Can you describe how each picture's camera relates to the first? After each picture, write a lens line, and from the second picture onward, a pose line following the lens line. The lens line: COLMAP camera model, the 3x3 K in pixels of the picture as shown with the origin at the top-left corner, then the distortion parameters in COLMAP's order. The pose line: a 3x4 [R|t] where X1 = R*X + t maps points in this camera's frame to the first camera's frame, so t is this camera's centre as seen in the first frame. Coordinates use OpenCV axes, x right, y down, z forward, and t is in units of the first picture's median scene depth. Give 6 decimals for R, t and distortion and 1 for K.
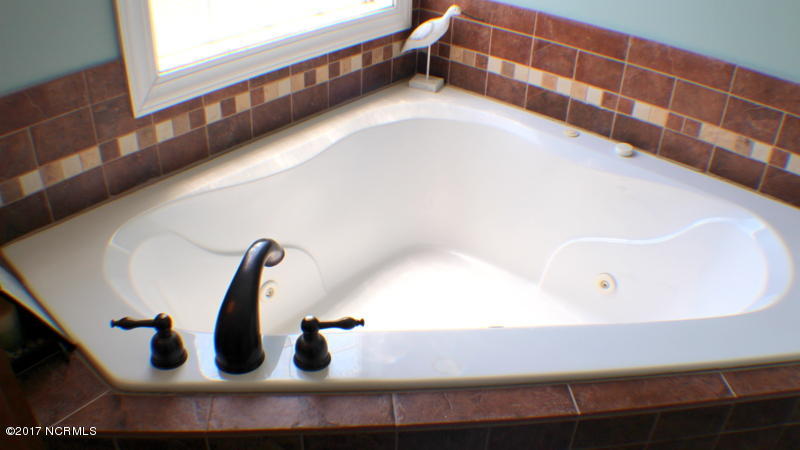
lens RADIAL K [[642.1, 0, 400.0], [0, 642.1, 225.0], [0, 0, 1]] dist [-0.238331, 0.084398]
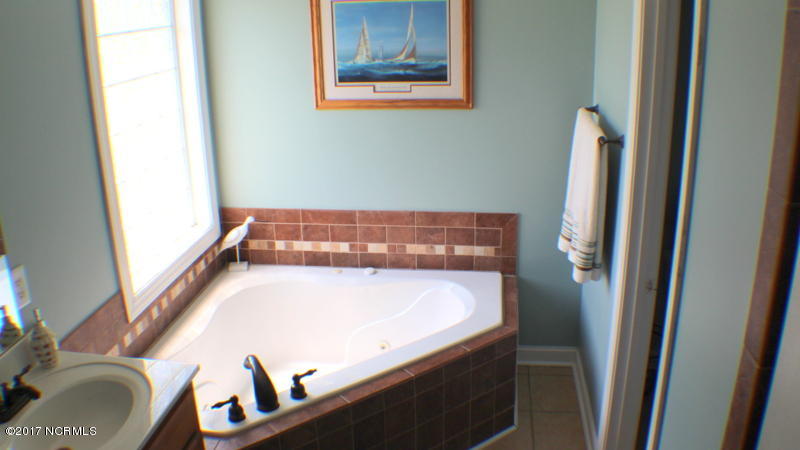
lens RADIAL K [[710.2, 0, 400.0], [0, 710.2, 225.0], [0, 0, 1]] dist [-0.004885, -0.001520]
pose [[0.838460, -0.223250, 0.497135, -0.580459], [0.334787, 0.930813, -0.146643, 0.089186], [-0.430002, 0.289389, 0.855191, -0.872226]]
